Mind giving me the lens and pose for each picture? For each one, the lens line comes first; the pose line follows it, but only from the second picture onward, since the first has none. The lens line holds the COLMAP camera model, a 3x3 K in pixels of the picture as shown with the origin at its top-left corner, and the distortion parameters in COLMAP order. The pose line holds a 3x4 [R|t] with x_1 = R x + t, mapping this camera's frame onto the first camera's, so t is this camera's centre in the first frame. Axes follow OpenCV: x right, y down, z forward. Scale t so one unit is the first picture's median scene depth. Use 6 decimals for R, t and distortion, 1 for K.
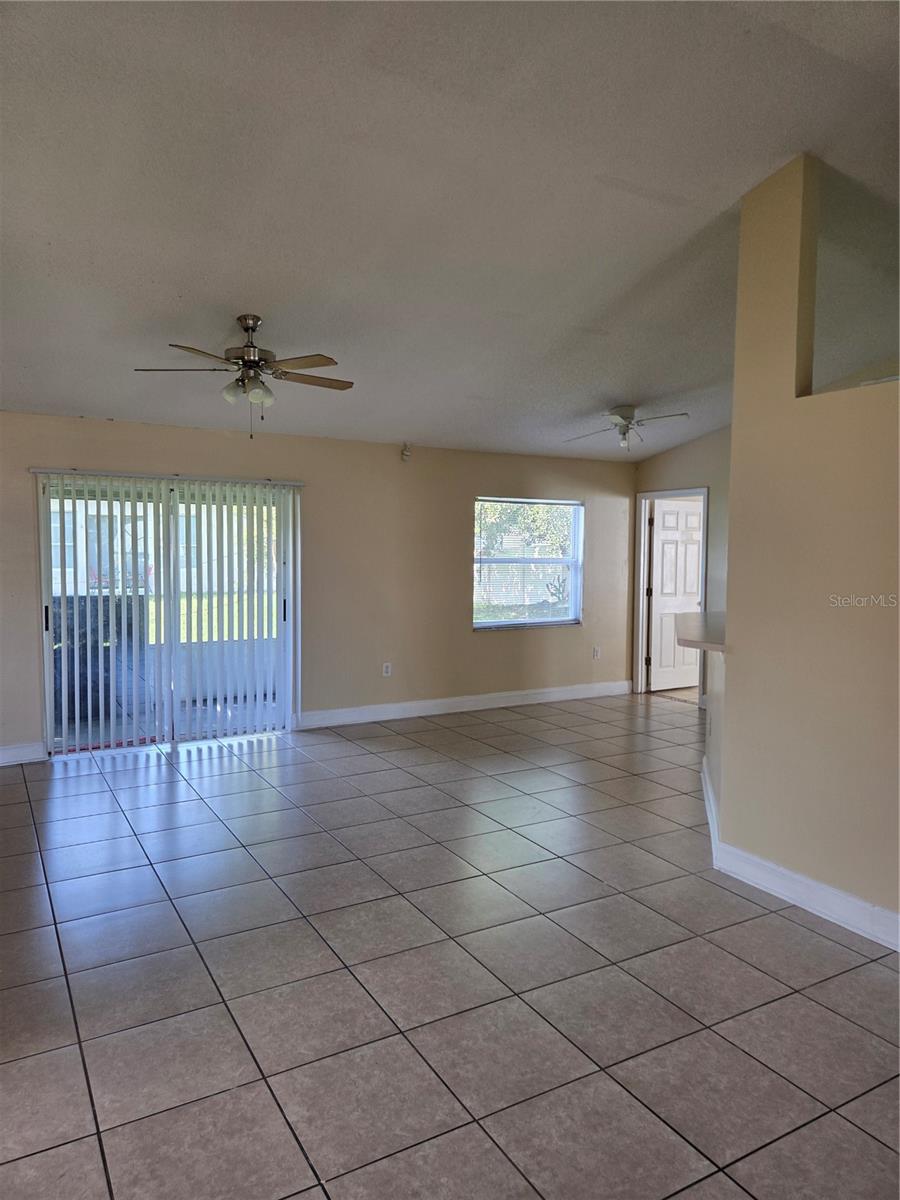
lens RADIAL K [[800.9, 0, 451.7], [0, 800.9, 590.5], [0, 0, 1]] dist [0.075155, -0.064249]
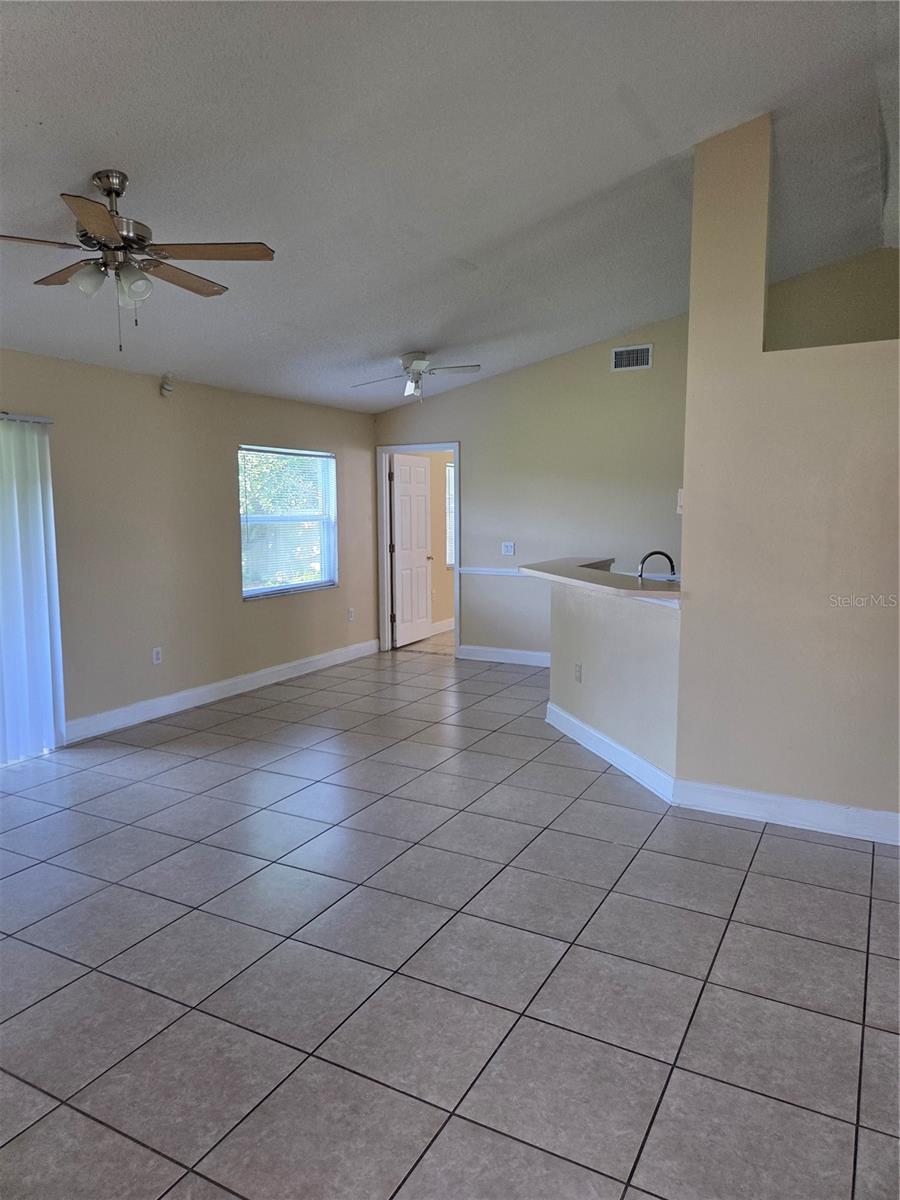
lens RADIAL K [[800.9, 0, 451.7], [0, 800.9, 590.5], [0, 0, 1]] dist [0.075155, -0.064249]
pose [[0.855429, -0.069605, 0.513222, -0.226522], [0.042625, 0.997028, 0.064174, -0.006916], [-0.516164, -0.033020, 0.855853, 0.136663]]
